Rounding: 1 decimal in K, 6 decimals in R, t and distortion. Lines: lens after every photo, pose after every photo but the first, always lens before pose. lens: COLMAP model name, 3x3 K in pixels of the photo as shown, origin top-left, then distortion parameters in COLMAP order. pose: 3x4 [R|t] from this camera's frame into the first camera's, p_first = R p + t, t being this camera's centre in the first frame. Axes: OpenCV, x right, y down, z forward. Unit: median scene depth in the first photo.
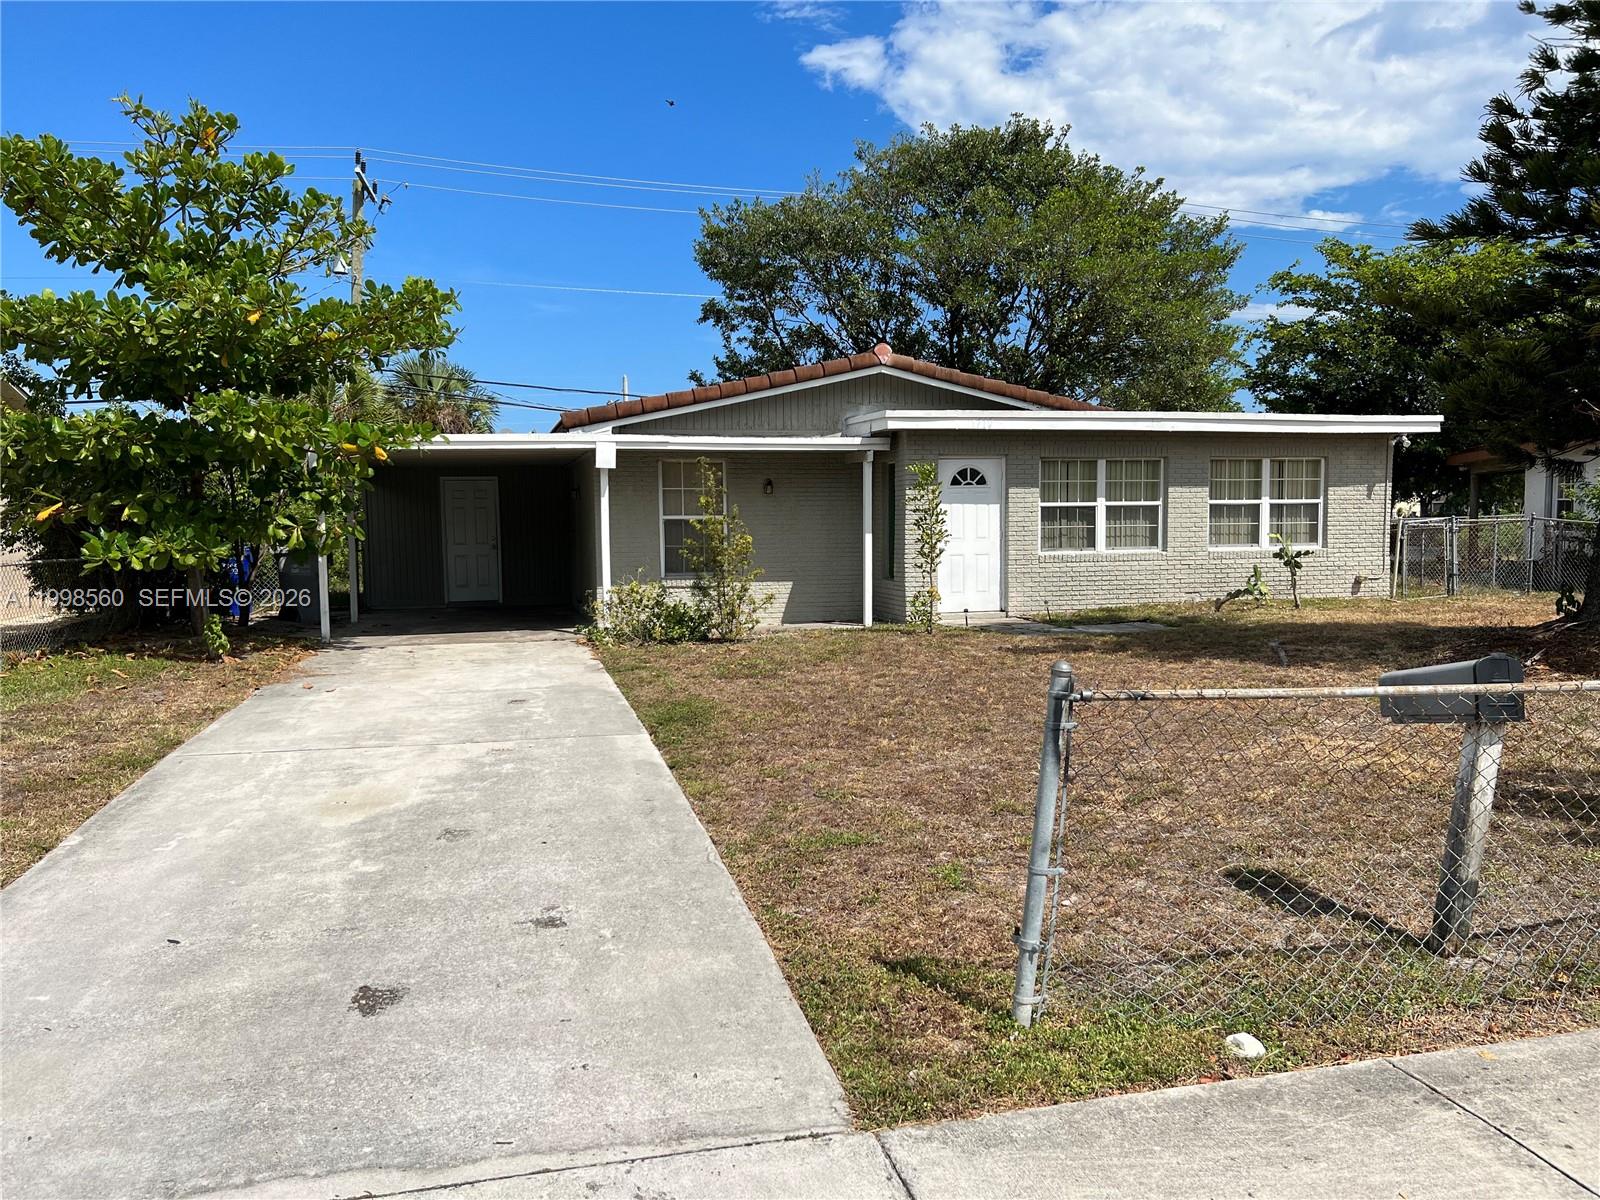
lens RADIAL K [[1201.2, 0, 805.1], [0, 1201.2, 585.7], [0, 0, 1]] dist [0.032656, -0.024894]
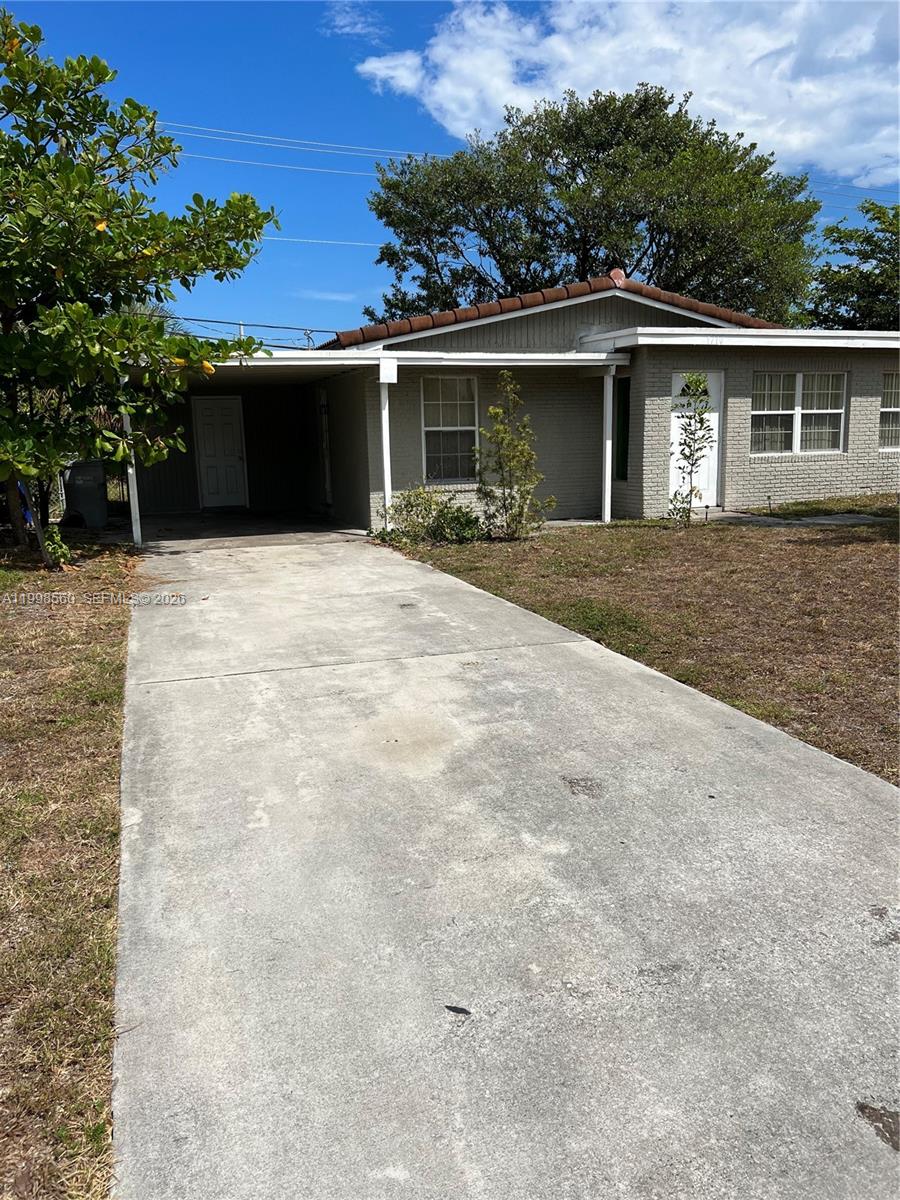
lens RADIAL K [[900.9, 0, 452.1], [0, 900.9, 574.3], [0, 0, 1]] dist [0.032656, -0.024894]
pose [[0.995613, -0.025993, 0.089887, -0.166773], [0.017288, 0.995203, 0.096295, -0.002098], [-0.091958, -0.094319, 0.991286, 0.149044]]
